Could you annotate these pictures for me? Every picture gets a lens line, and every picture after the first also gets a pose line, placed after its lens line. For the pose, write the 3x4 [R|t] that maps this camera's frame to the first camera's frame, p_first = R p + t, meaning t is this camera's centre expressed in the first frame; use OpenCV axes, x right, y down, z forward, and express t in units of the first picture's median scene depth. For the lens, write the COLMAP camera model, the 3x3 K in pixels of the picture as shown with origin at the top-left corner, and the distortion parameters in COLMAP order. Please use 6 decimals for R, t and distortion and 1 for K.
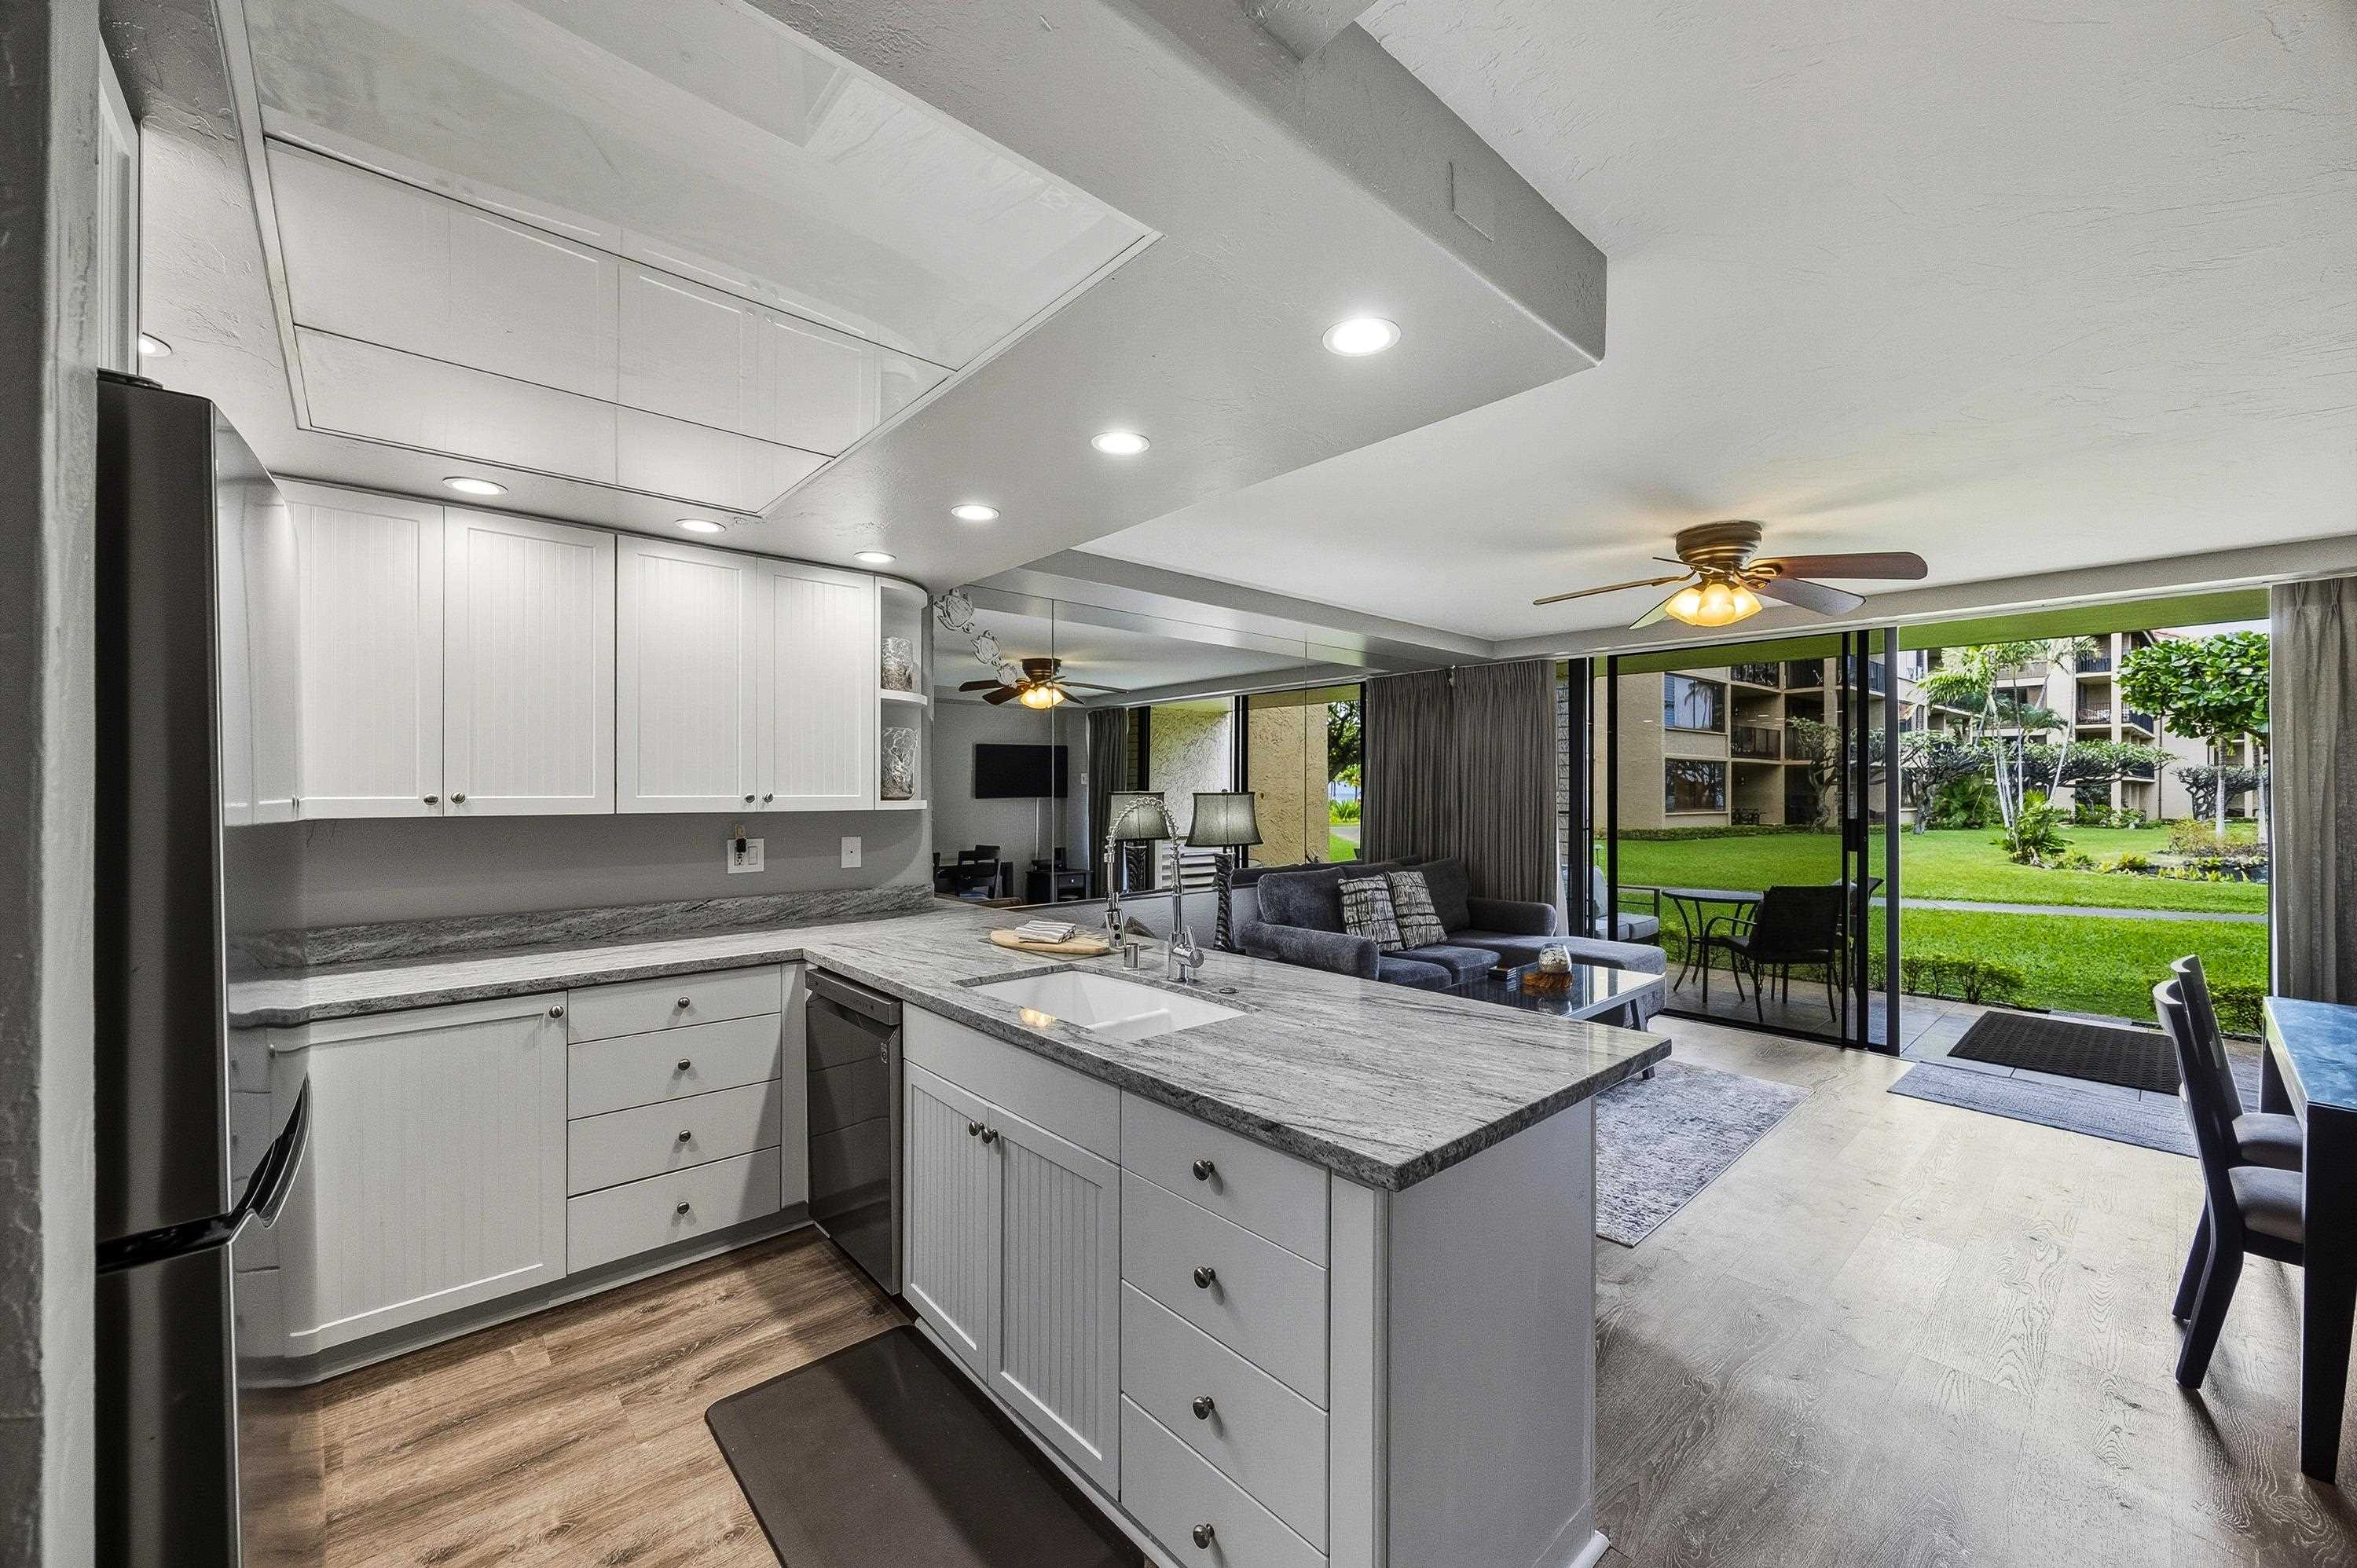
lens RADIAL K [[903.4, 0, 1186.3], [0, 903.4, 789.7], [0, 0, 1]] dist [-0.003392, -0.000214]
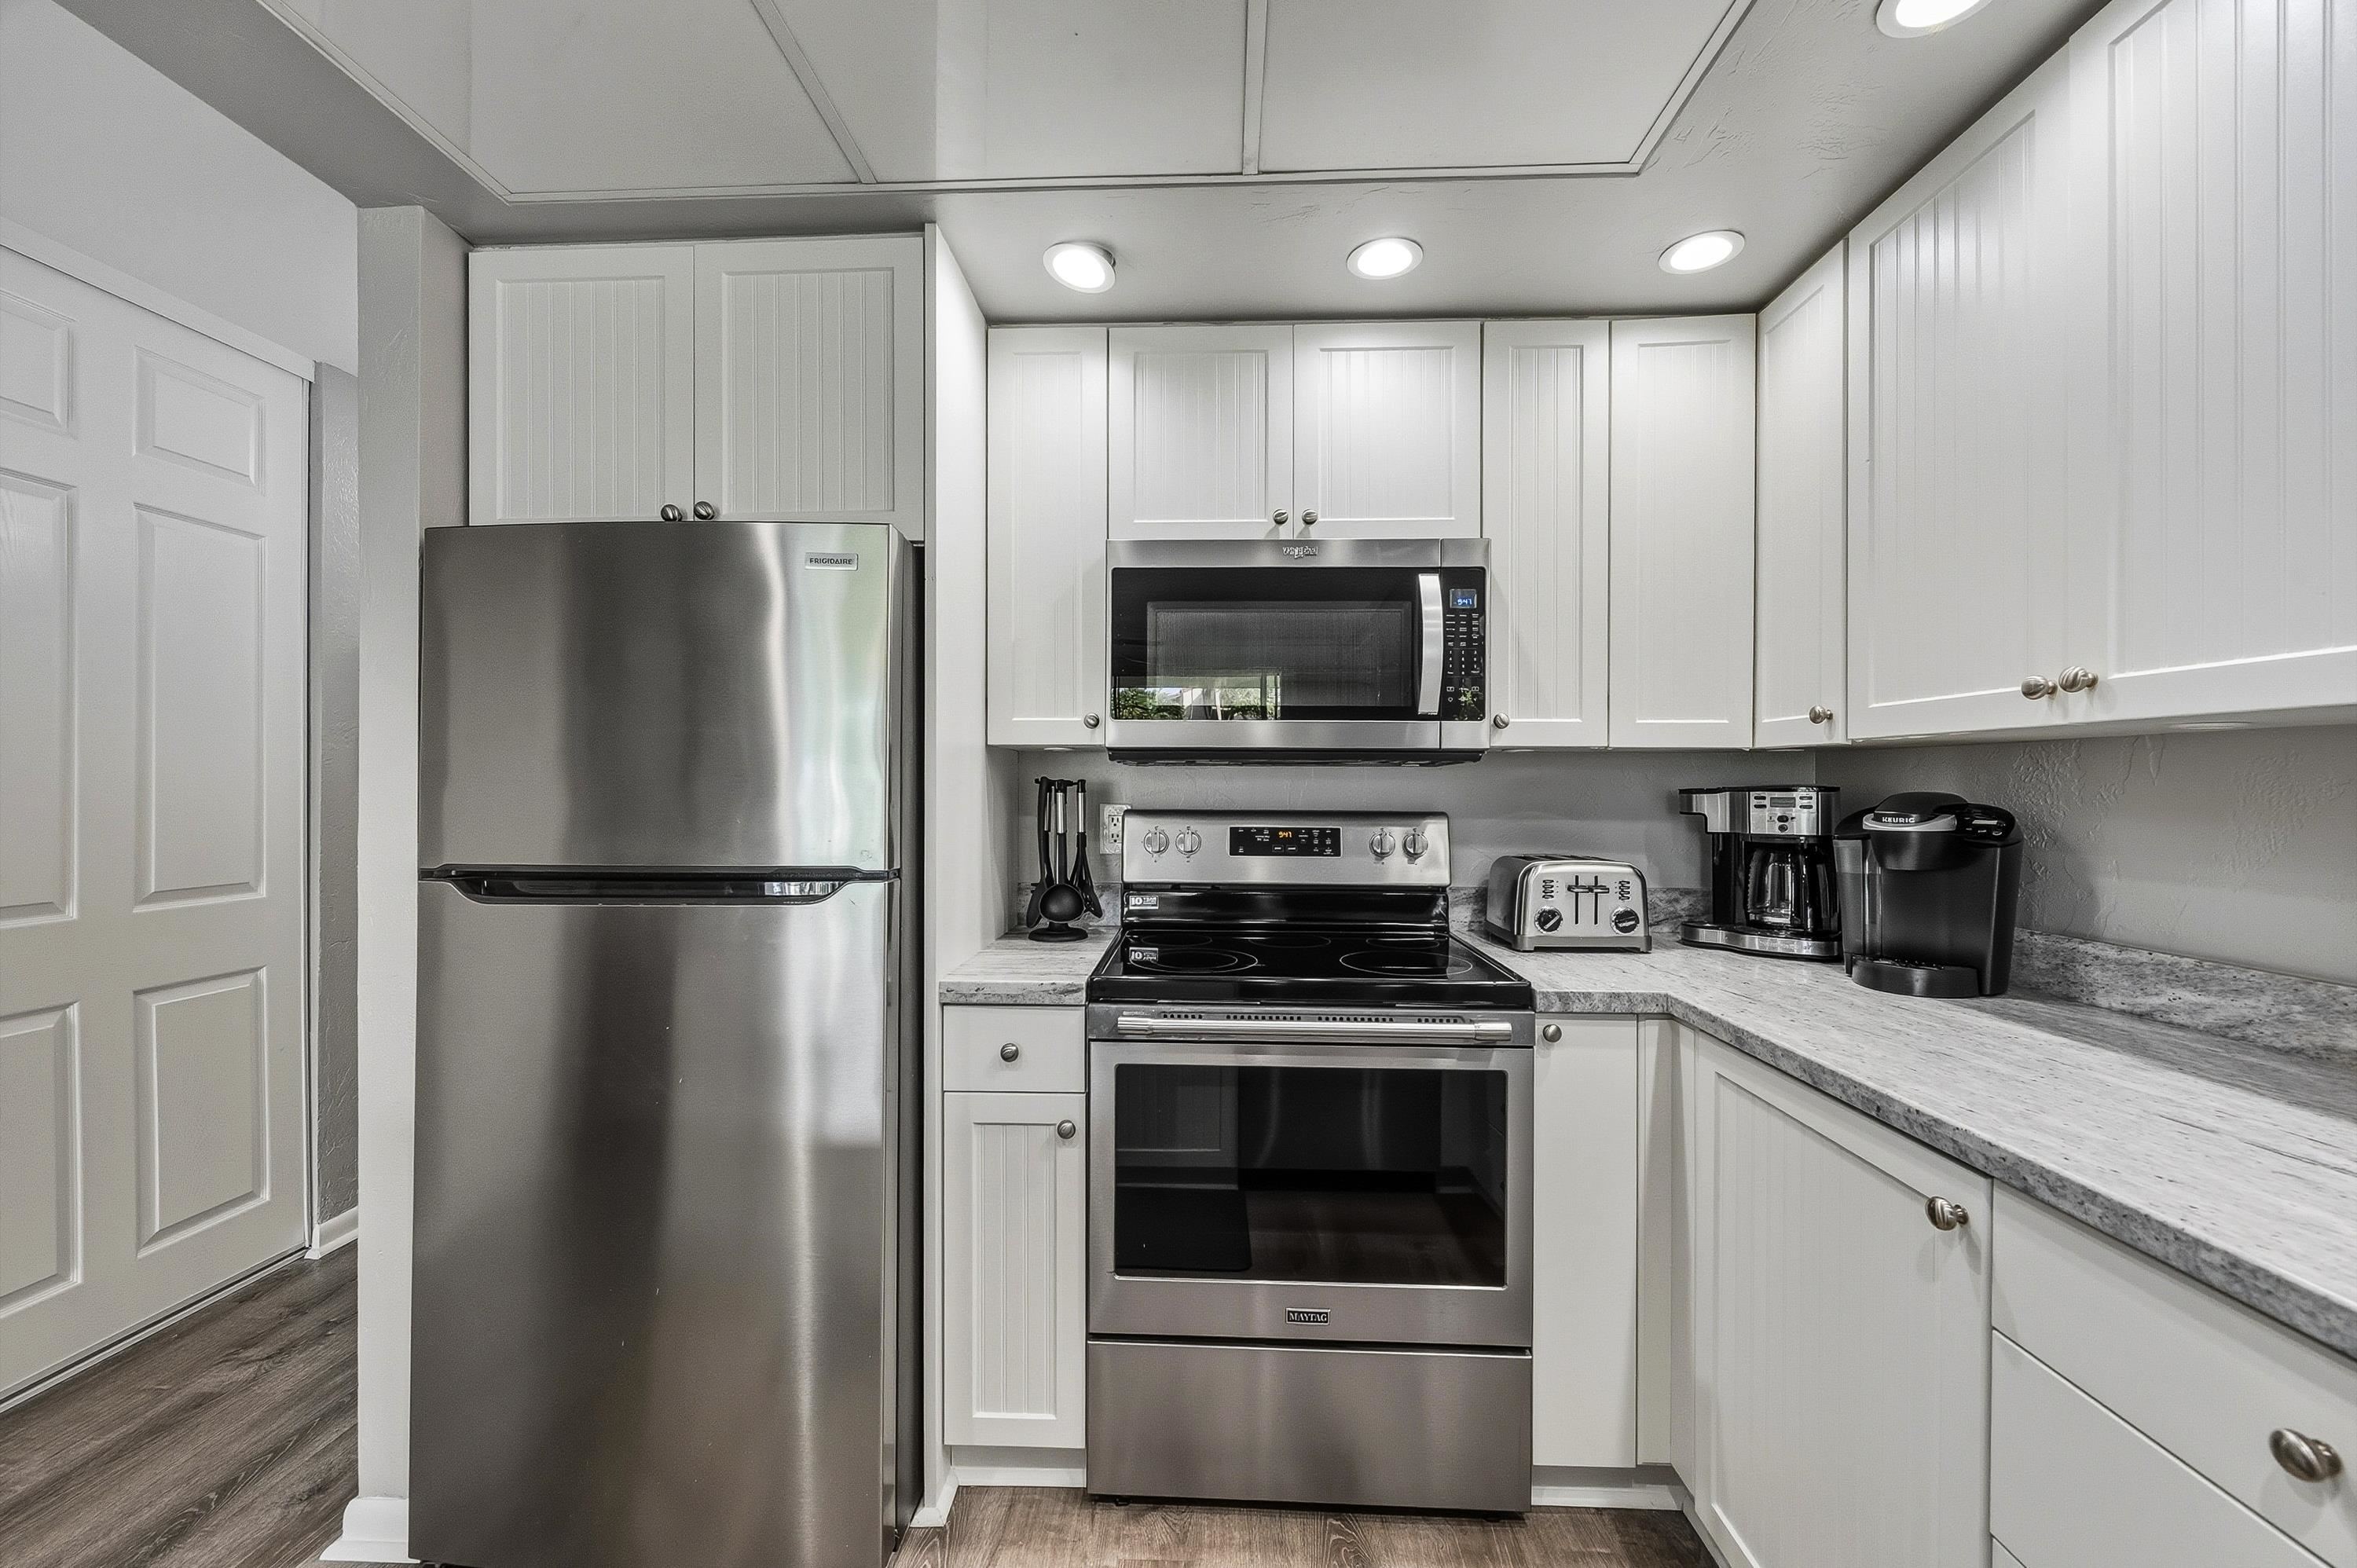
lens RADIAL K [[922.0, 0, 1179.4], [0, 922.0, 783.2], [0, 0, 1]] dist [-0.001300, -0.000108]
pose [[-0.701787, -0.000979, -0.712386, -0.139714], [-0.001792, 0.999998, 0.000391, 0.046764], [0.712384, 0.001551, -0.701788, 0.778477]]
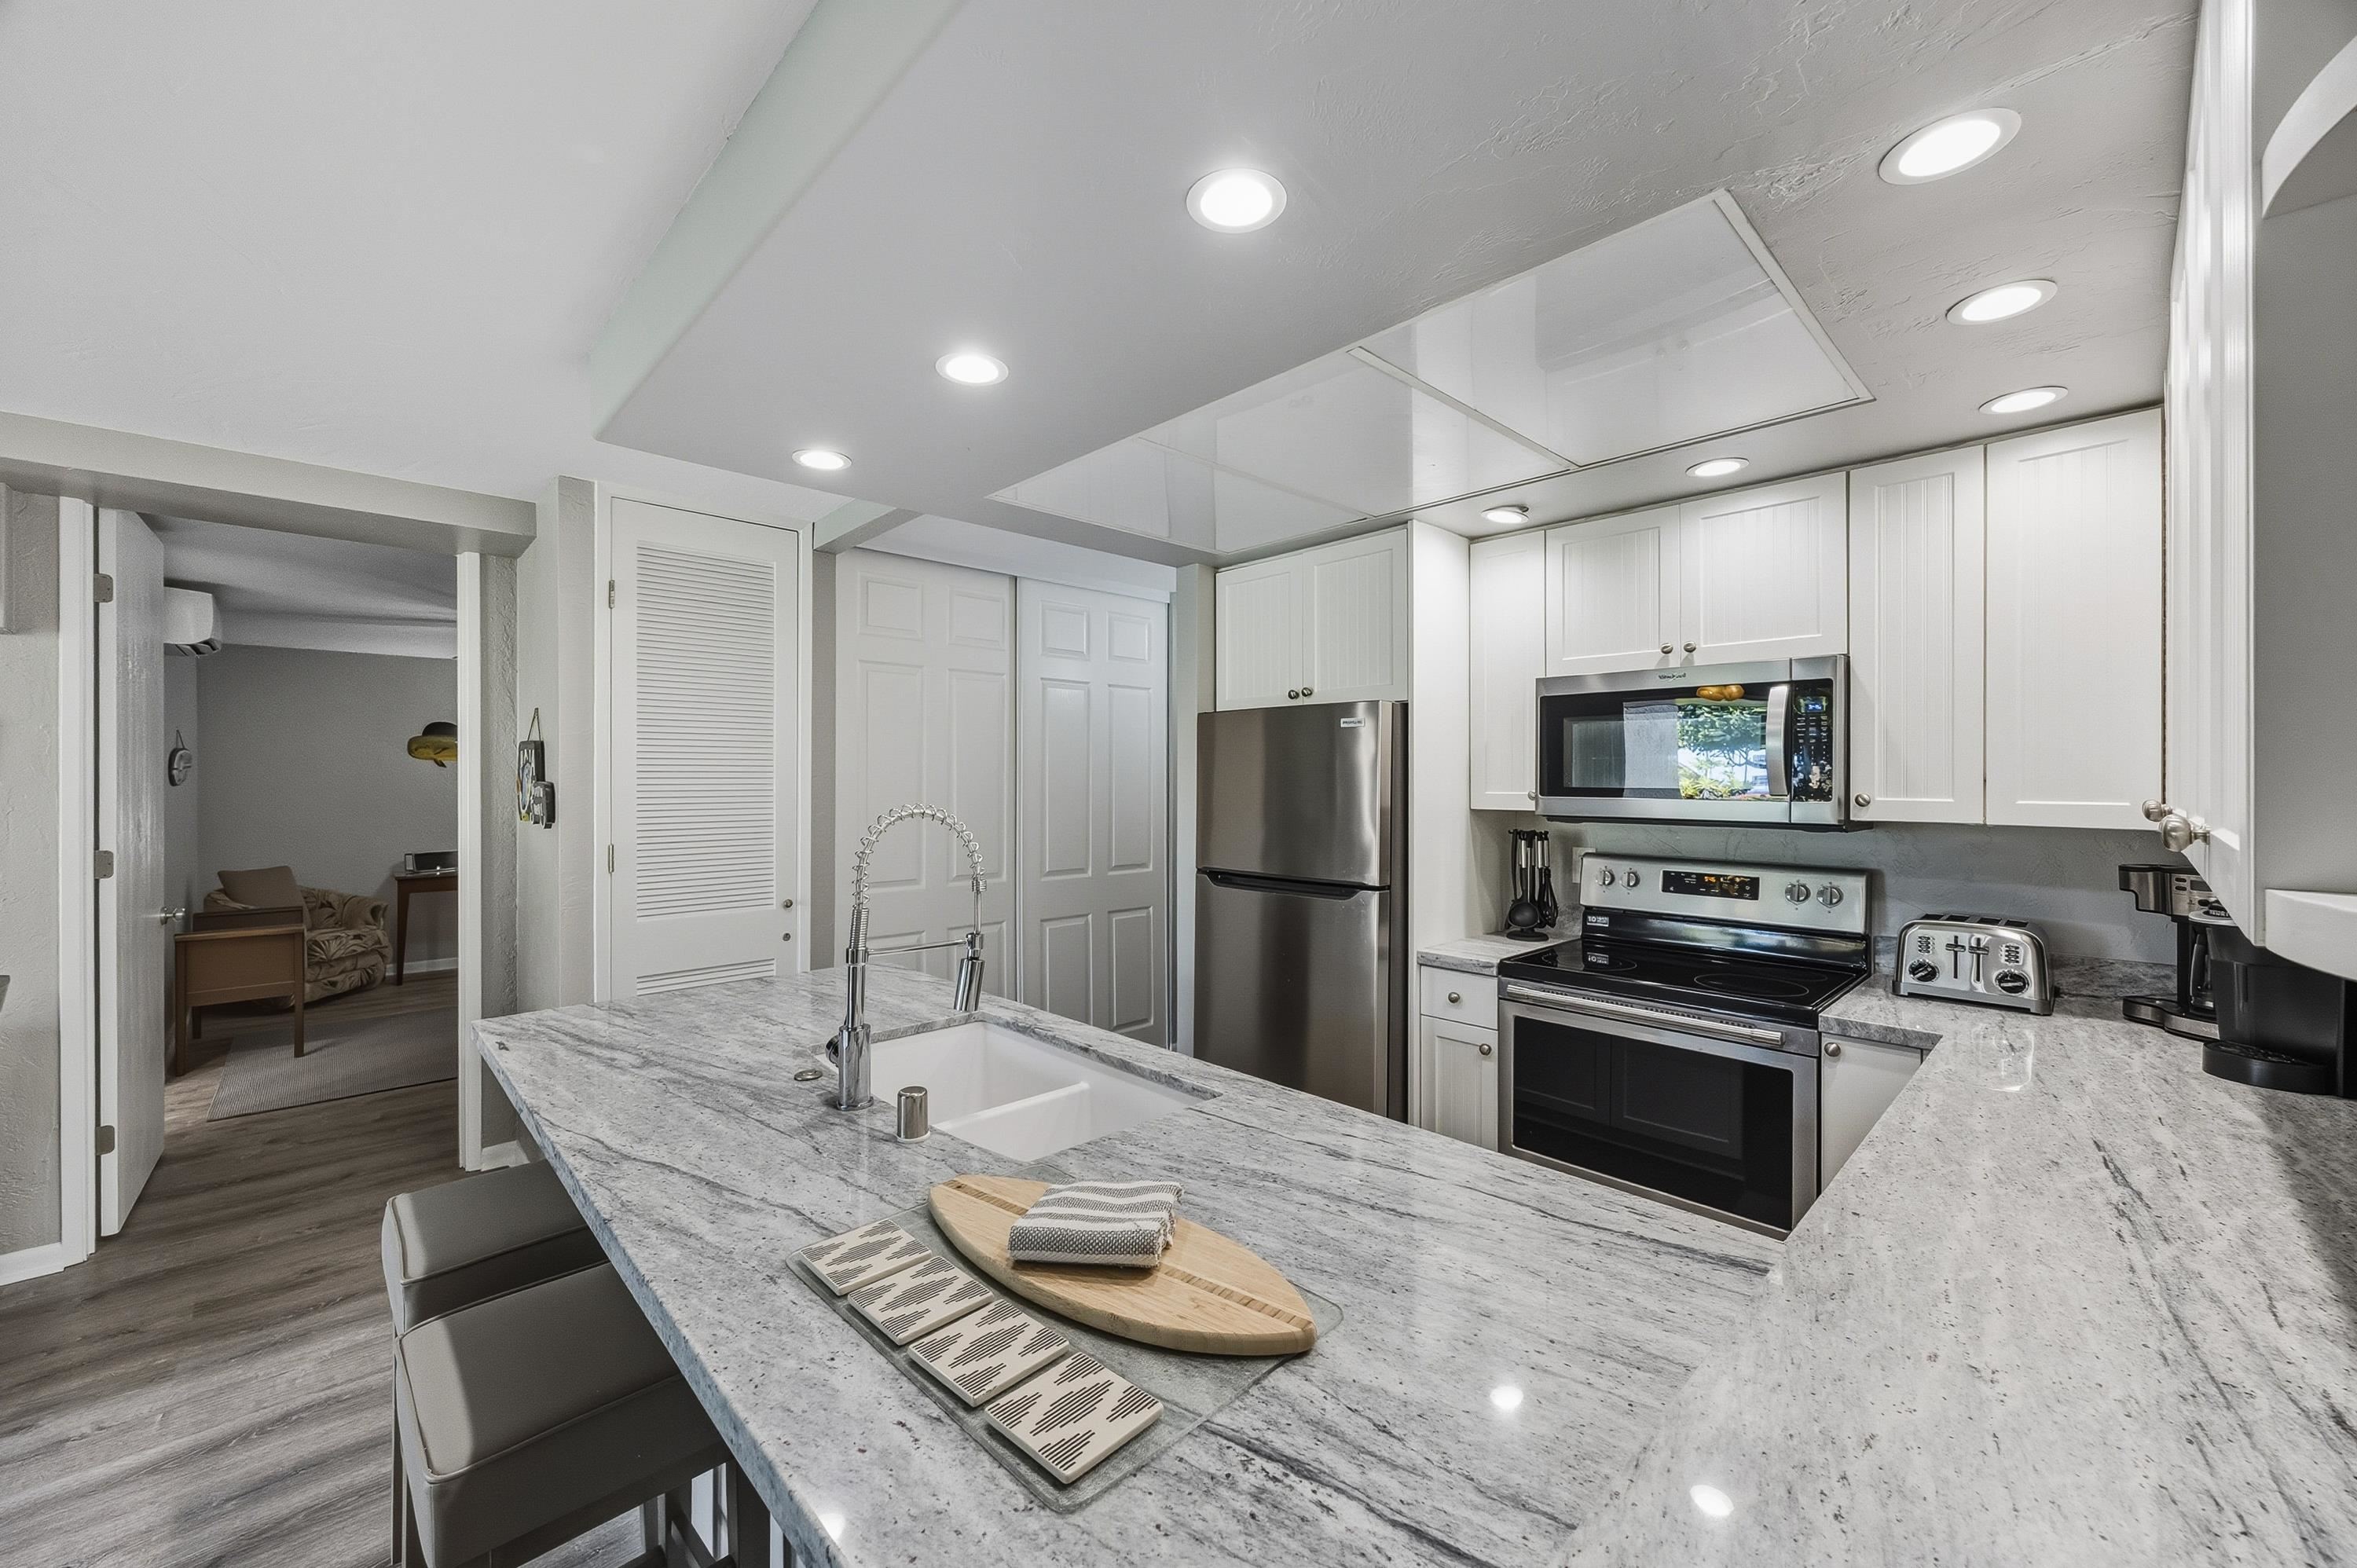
lens RADIAL K [[917.5, 0, 1175.3], [0, 917.5, 780.1], [0, 0, 1]] dist [0.000613, 0.000077]
pose [[-0.999734, -0.001192, -0.023048, -0.155036], [-0.001218, 0.999999, 0.001088, -0.007095], [0.023047, 0.001116, -0.999734, 1.194832]]
